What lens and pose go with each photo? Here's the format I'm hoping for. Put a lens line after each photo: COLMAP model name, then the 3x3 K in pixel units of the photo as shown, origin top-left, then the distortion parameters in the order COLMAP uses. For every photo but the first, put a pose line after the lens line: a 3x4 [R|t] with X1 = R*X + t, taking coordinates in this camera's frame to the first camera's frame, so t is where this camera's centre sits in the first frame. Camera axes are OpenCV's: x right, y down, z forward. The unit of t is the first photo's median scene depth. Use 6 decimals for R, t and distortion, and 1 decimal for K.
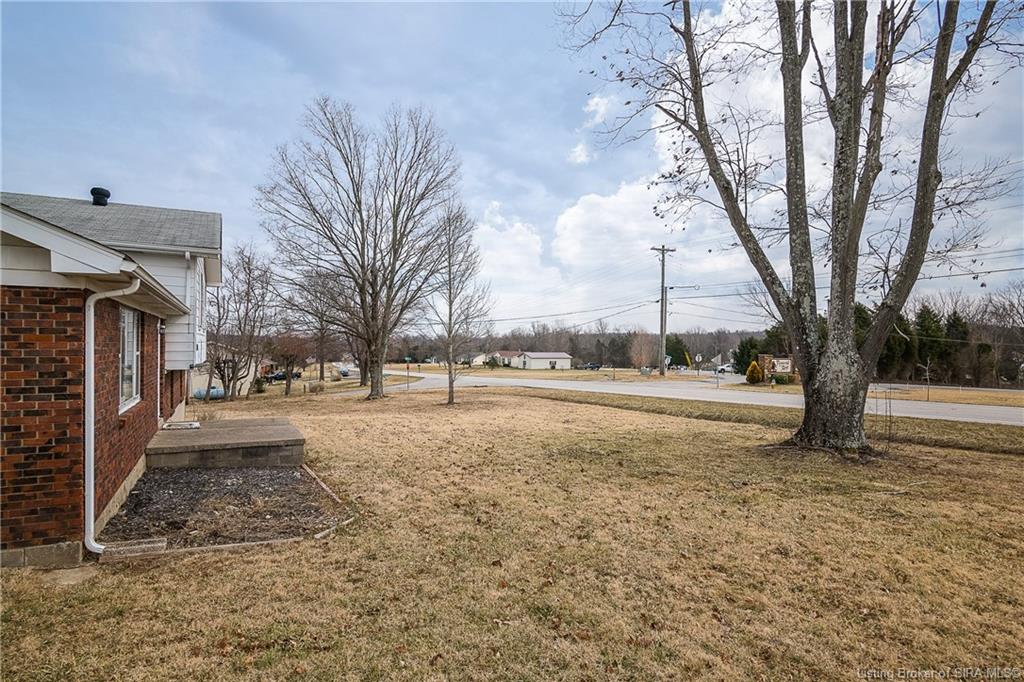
lens RADIAL K [[567.6, 0, 512.5], [0, 567.6, 345.4], [0, 0, 1]] dist [-0.002778, -0.000960]
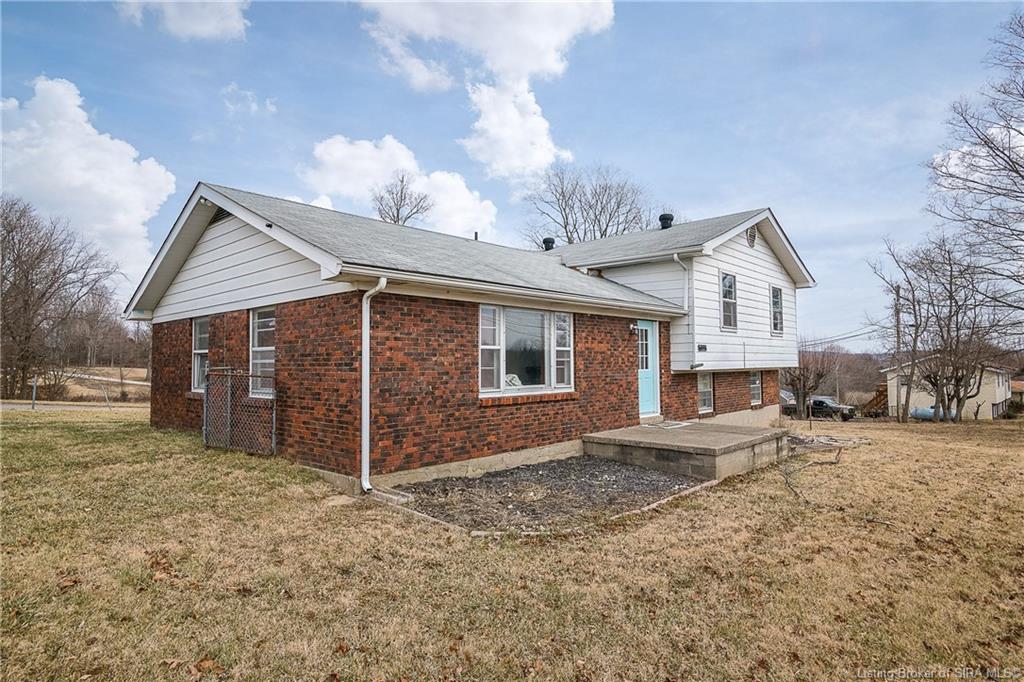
lens RADIAL K [[567.6, 0, 513.1], [0, 567.6, 338.9], [0, 0, 1]] dist [-0.002778, -0.000960]
pose [[0.354418, -0.048045, -0.933852, 0.334025], [0.006085, 0.998777, -0.049076, 0.044890], [0.935067, 0.011711, 0.354277, 0.455725]]
